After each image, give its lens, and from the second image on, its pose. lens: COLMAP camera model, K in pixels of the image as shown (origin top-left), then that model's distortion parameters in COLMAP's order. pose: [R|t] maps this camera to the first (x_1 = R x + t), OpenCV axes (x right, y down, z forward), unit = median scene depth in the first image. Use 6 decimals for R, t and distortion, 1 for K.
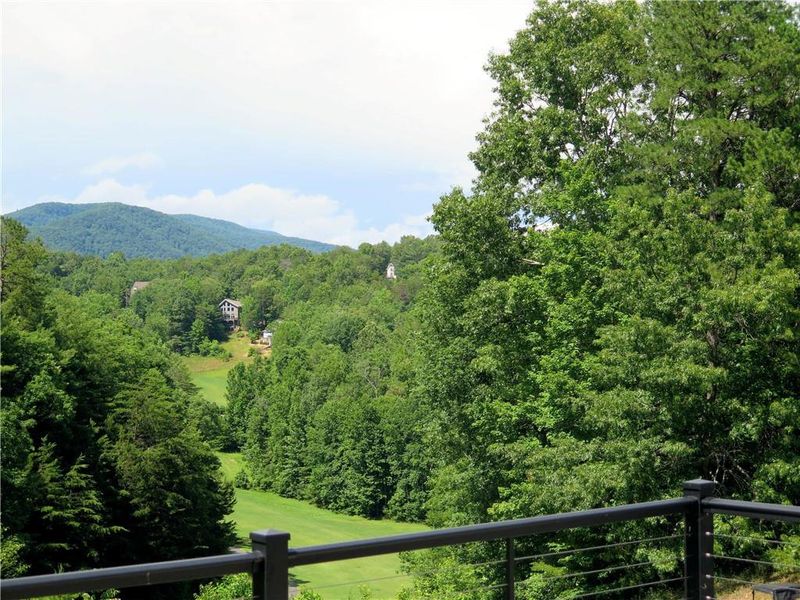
lens RADIAL K [[1543.6, 0, 400.0], [0, 1543.6, 300.0], [0, 0, 1]] dist [-0.069092, -0.152316]
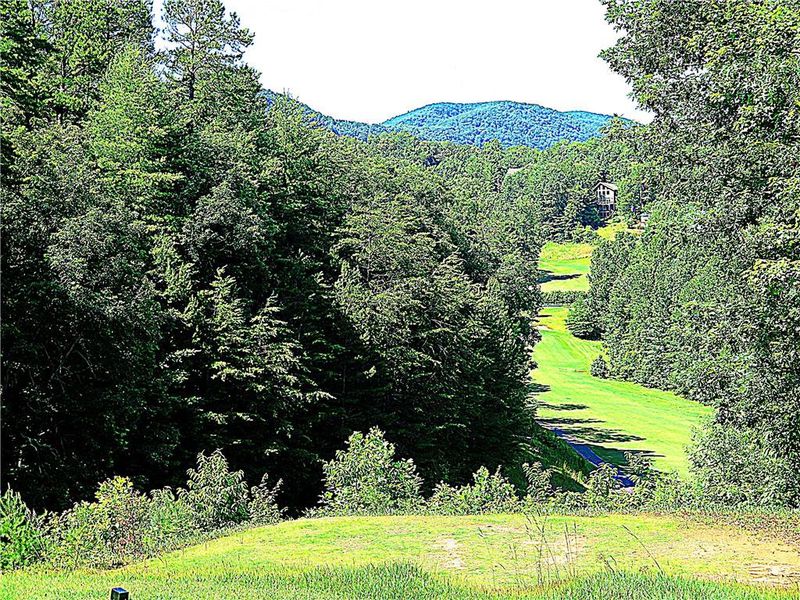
lens RADIAL K [[1543.6, 0, 400.0], [0, 1543.6, 300.0], [0, 0, 1]] dist [-0.069092, -0.152316]
pose [[0.966476, -0.005067, -0.256708, 0.014884], [0.020895, 0.998041, 0.058969, 0.022960], [0.255906, -0.062356, 0.964688, 0.114394]]
